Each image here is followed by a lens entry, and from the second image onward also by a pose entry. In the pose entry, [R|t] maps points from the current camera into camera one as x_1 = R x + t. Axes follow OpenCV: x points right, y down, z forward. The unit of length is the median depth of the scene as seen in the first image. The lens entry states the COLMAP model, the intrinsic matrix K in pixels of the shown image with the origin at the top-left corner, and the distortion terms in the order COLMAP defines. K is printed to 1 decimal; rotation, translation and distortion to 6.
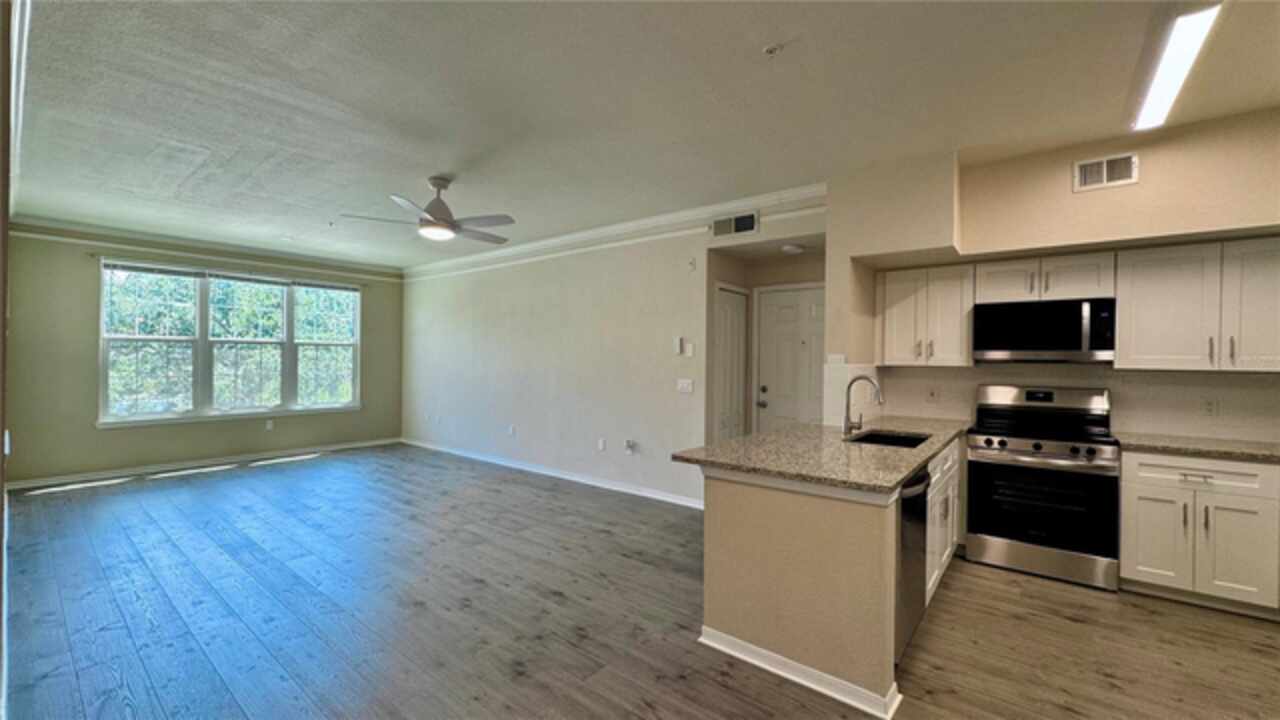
lens RADIAL K [[510.8, 0, 641.6], [0, 510.8, 360.3], [0, 0, 1]] dist [-0.002412, -0.000093]
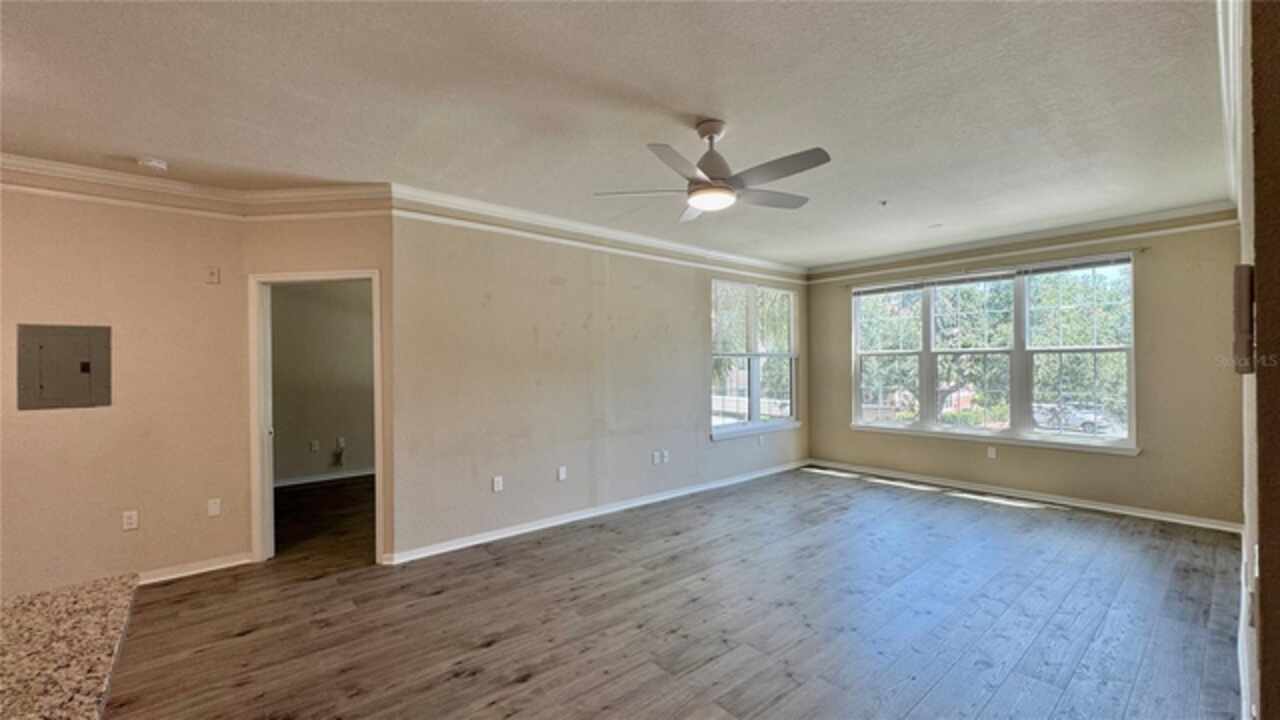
lens RADIAL K [[510.8, 0, 641.6], [0, 510.8, 360.3], [0, 0, 1]] dist [-0.002412, -0.000093]
pose [[-0.191723, -0.012861, -0.981365, 0.214850], [0.003401, 0.999899, -0.013768, -0.013721], [0.981443, -0.005978, -0.191660, 0.720971]]
